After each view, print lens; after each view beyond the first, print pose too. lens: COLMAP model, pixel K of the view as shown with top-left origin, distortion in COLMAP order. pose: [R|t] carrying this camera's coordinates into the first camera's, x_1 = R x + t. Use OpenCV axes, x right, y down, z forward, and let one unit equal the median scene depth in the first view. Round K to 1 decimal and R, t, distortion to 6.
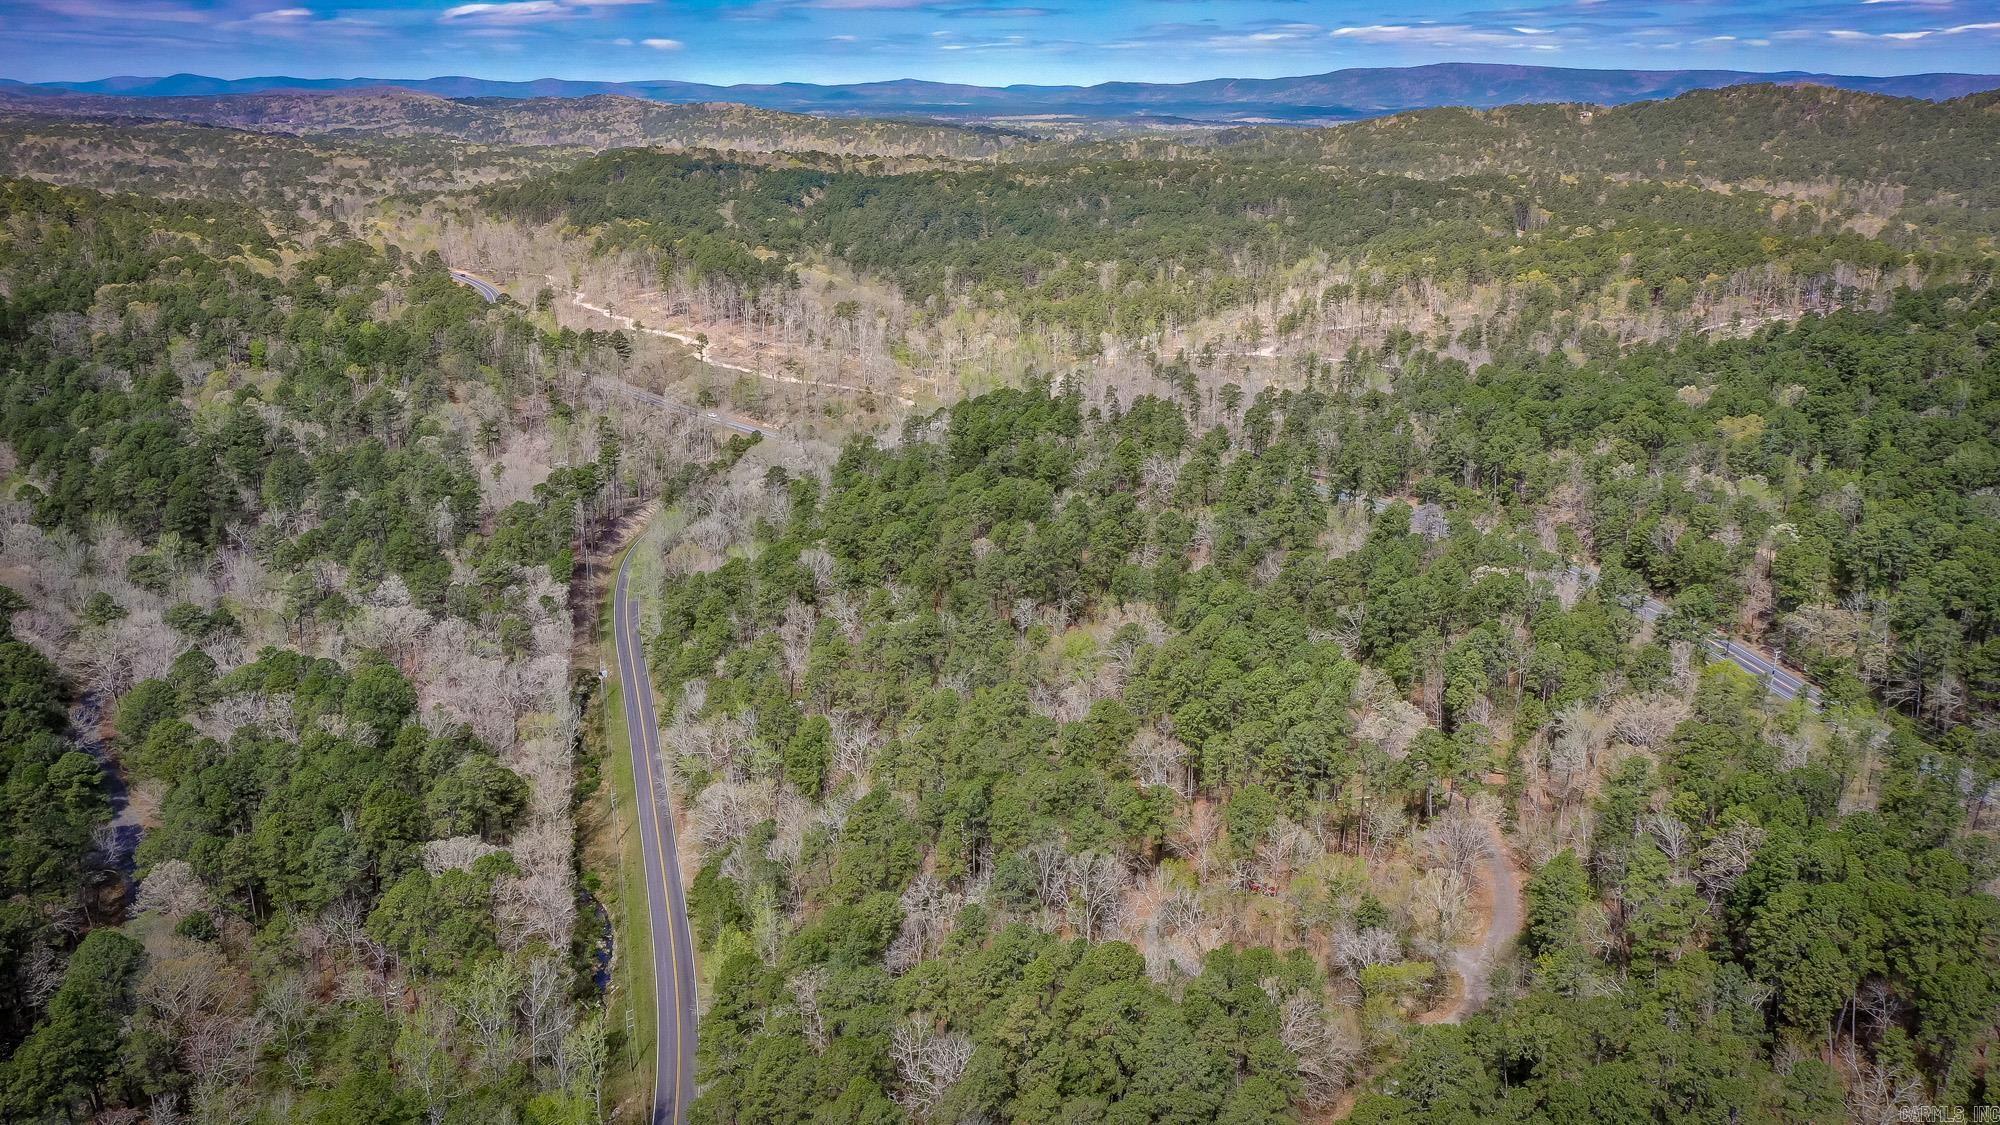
lens RADIAL K [[1628.7, 0, 1009.2], [0, 1628.7, 560.6], [0, 0, 1]] dist [0.037403, 0.003429]
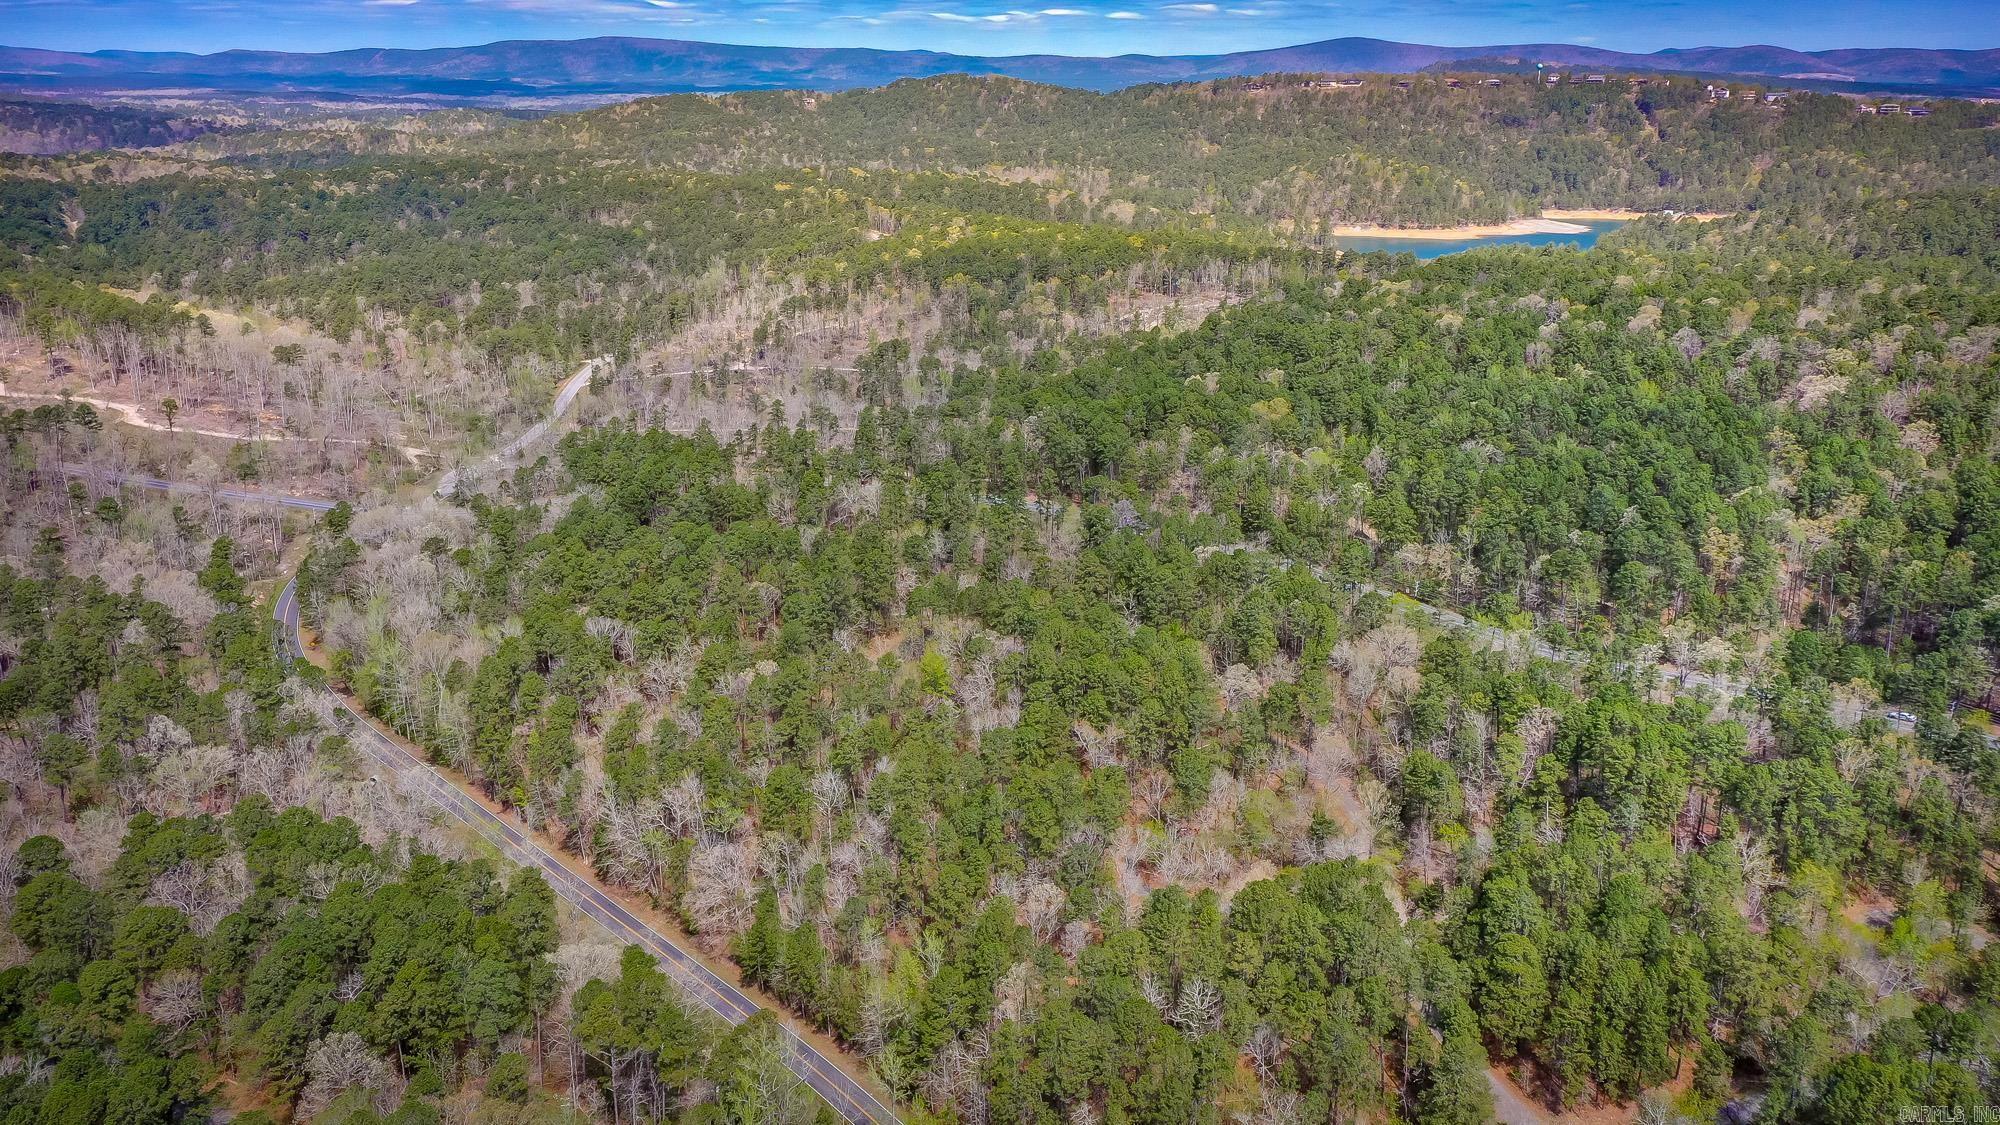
lens RADIAL K [[1659.1, 0, 1024.1], [0, 1659.1, 563.1], [0, 0, 1]] dist [0.031006, 0.006132]
pose [[0.877072, -0.137604, 0.460228, -0.368592], [0.130961, 0.990296, 0.046512, -0.054796], [-0.462162, 0.019478, 0.886581, -0.046025]]
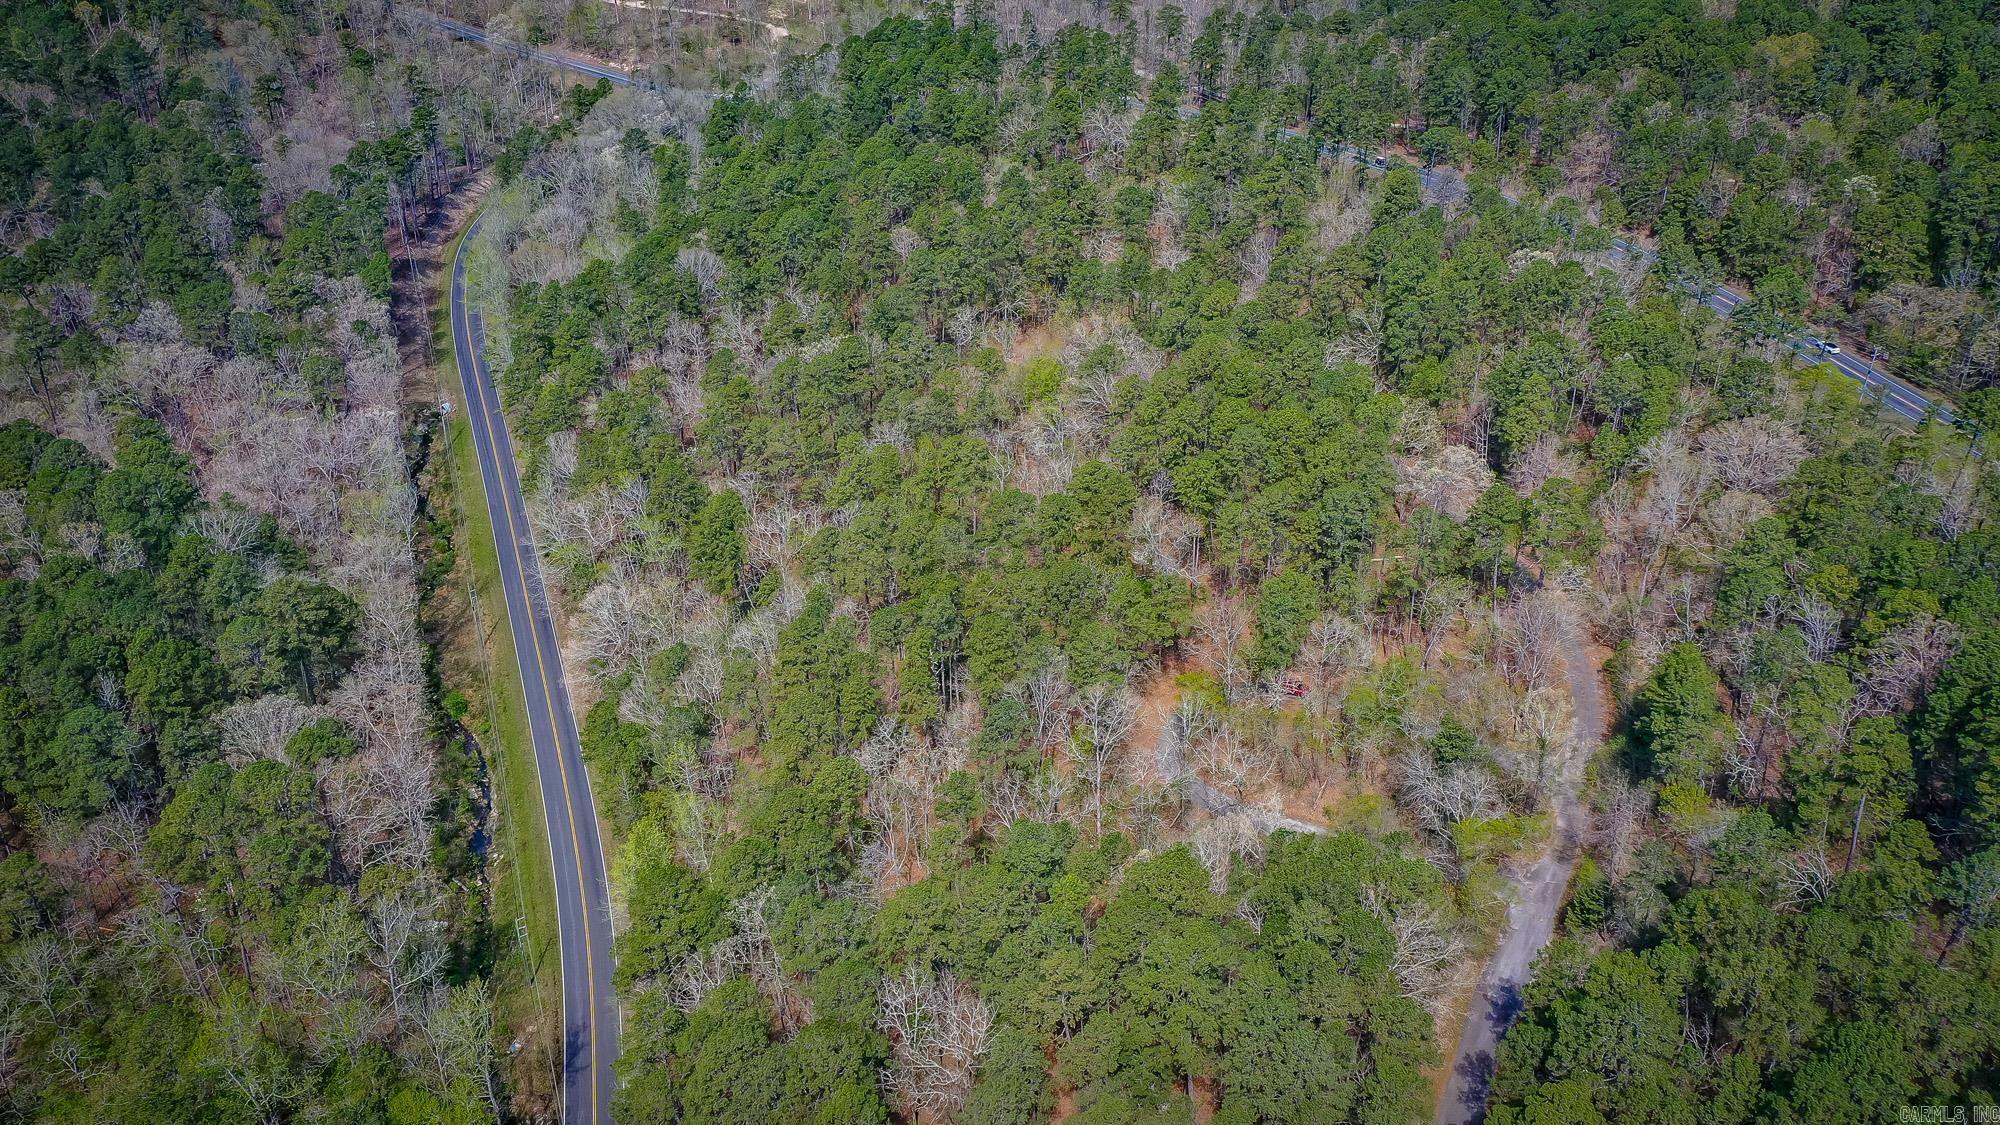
lens RADIAL K [[1628.7, 0, 1009.2], [0, 1628.7, 560.6], [0, 0, 1]] dist [0.037403, 0.003429]
pose [[0.996198, -0.049530, 0.071661, -0.030585], [0.031626, 0.972139, 0.232261, -0.040203], [-0.081169, -0.229112, 0.970010, 0.169947]]
